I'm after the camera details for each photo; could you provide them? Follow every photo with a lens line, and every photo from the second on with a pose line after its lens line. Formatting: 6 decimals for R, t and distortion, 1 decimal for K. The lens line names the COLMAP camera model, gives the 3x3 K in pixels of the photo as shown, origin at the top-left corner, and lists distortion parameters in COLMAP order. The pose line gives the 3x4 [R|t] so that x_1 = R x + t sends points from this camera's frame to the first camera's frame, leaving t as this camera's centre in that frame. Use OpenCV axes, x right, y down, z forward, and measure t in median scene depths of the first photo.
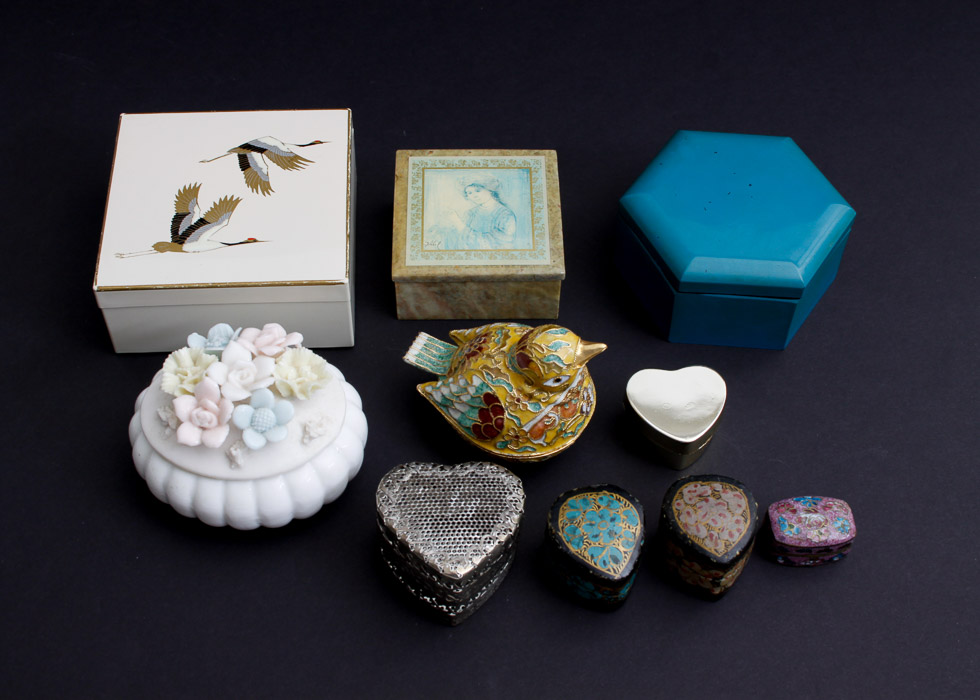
lens RADIAL K [[1455.8, 0, 490.0], [0, 1455.8, 350.0], [0, 0, 1]] dist [-0.002859, -0.064434]
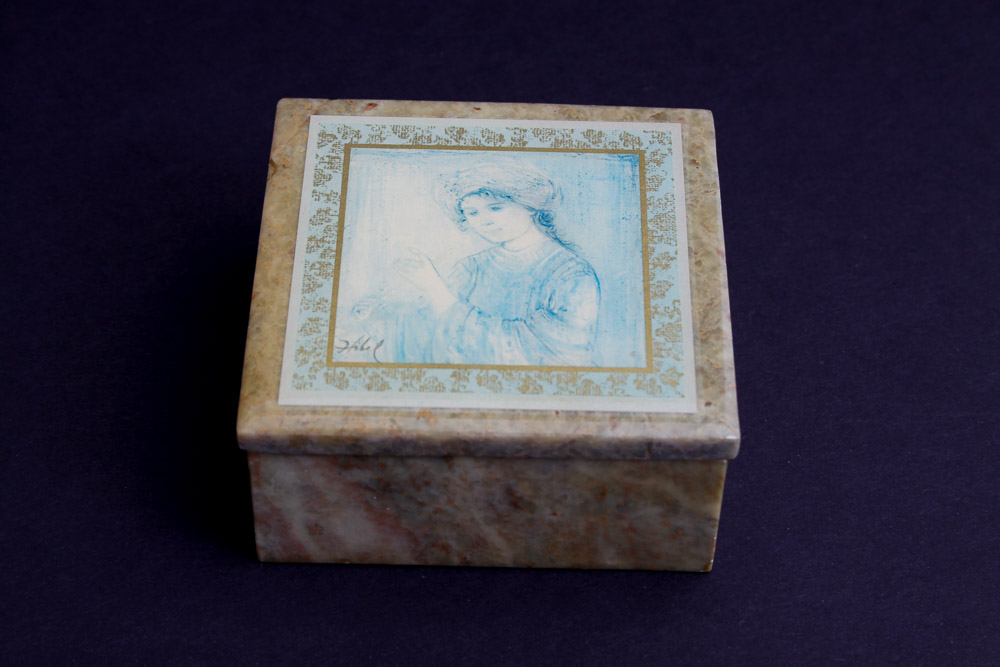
lens RADIAL K [[2339.5, 0, 500.0], [0, 2339.5, 333.5], [0, 0, 1]] dist [0.018962, 0.053054]
pose [[0.999500, 0.025663, -0.018446, 0.004490], [-0.027680, 0.992504, -0.119040, -0.010034], [0.015253, 0.119491, 0.992718, 0.446464]]
